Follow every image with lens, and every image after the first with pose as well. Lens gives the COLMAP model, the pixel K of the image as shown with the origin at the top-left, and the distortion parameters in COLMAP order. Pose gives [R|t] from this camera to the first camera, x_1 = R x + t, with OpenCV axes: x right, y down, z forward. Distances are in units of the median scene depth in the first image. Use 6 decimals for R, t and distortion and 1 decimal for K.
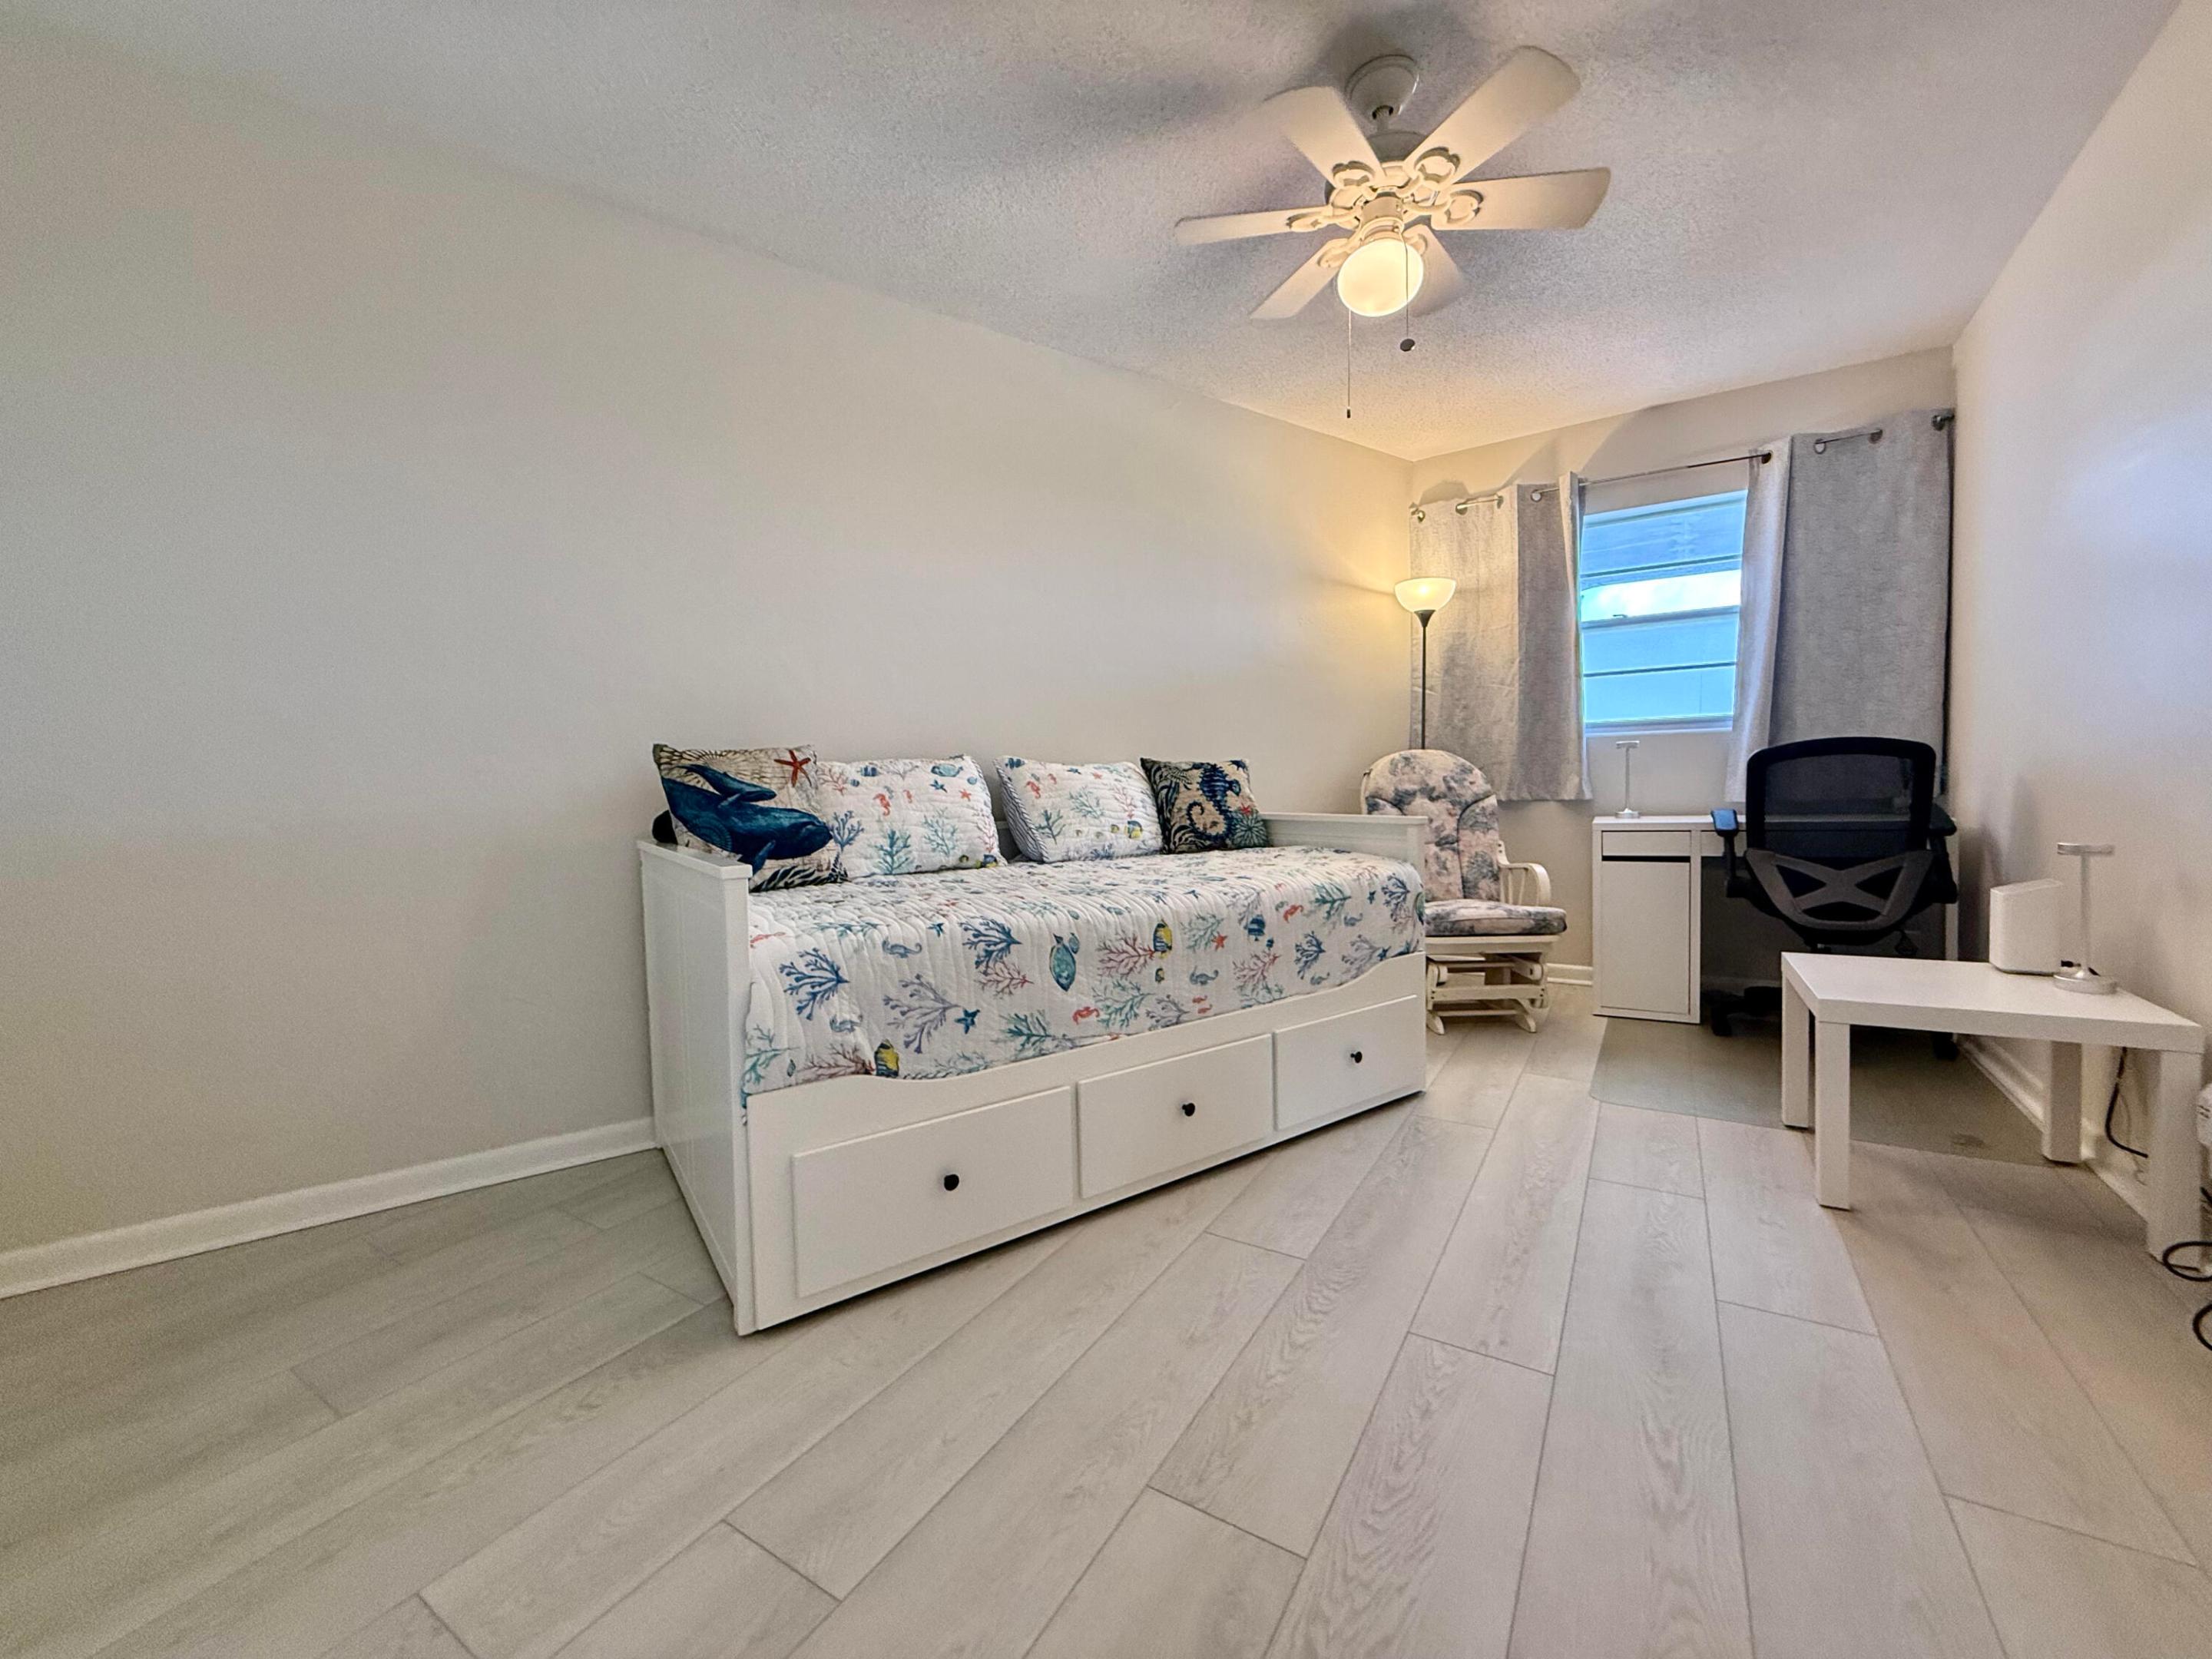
lens RADIAL K [[880.6, 0, 1102.8], [0, 880.6, 826.4], [0, 0, 1]] dist [0.000388, 0.000017]
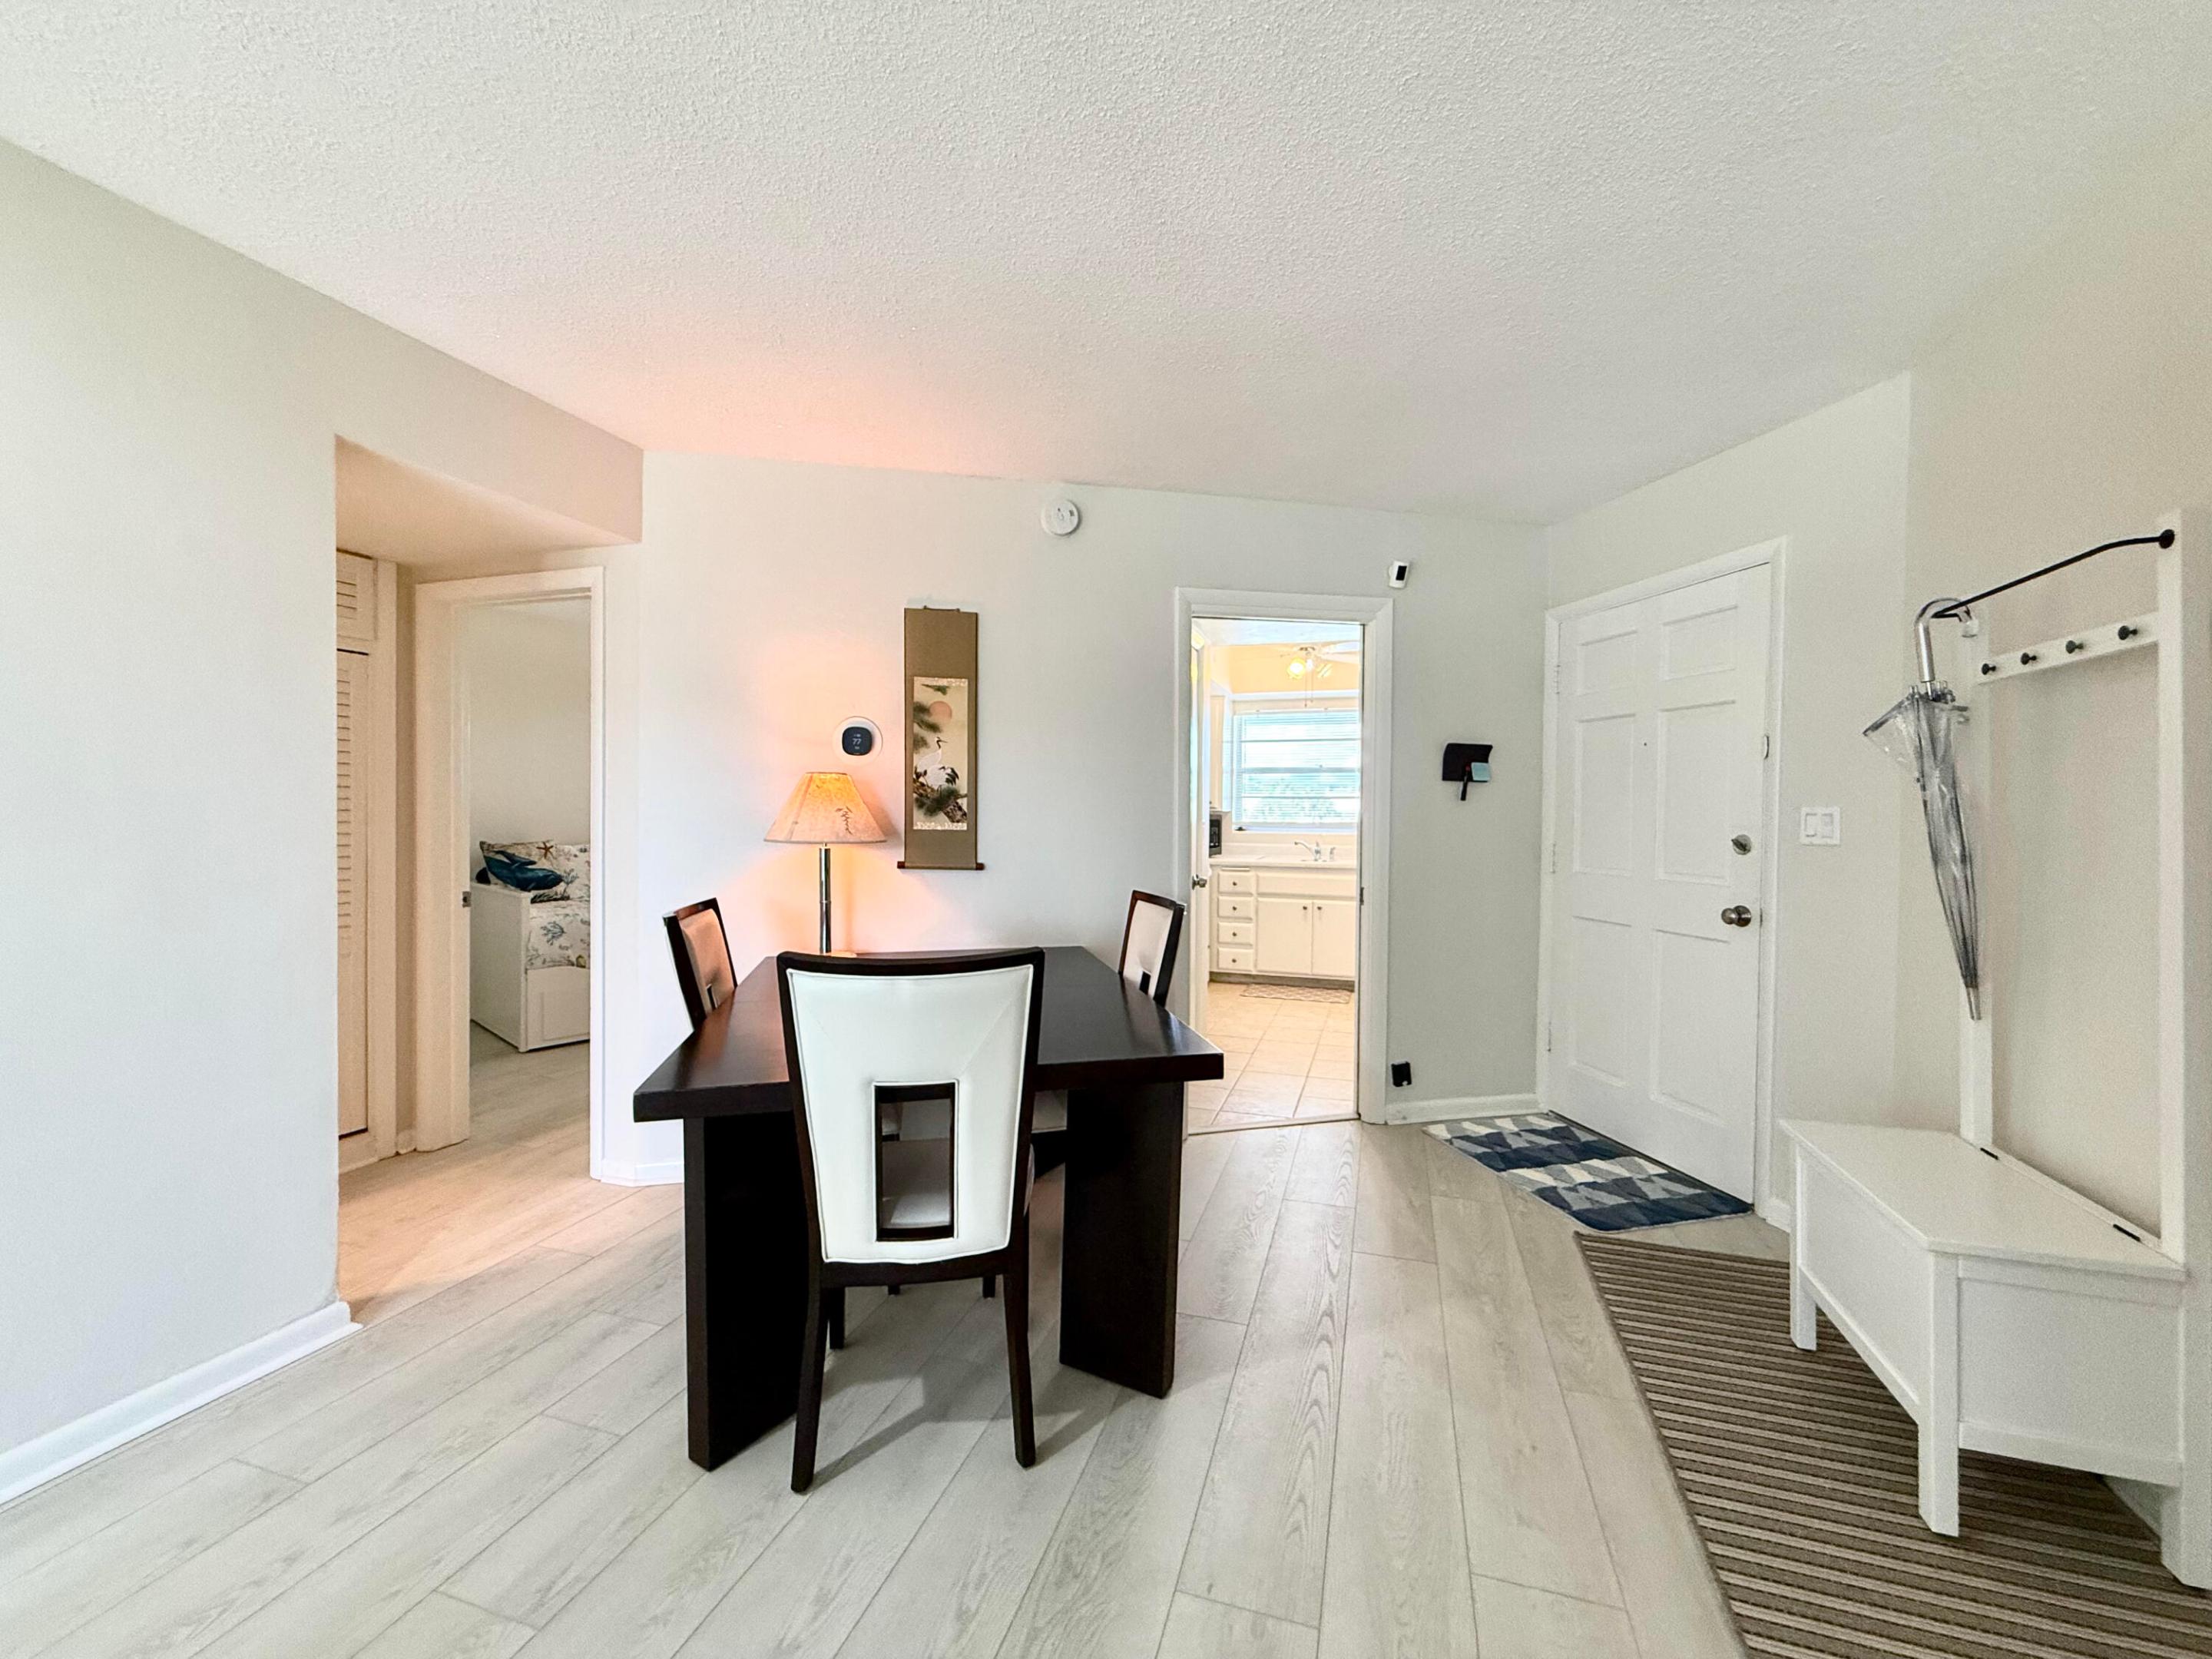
lens RADIAL K [[880.6, 0, 1110.2], [0, 880.6, 826.7], [0, 0, 1]] dist [0.000388, 0.000017]
pose [[0.967205, 0.028752, 0.252365, 0.529871], [-0.021139, 0.999238, -0.032825, -0.089433], [-0.253117, 0.026414, 0.967075, -1.716099]]
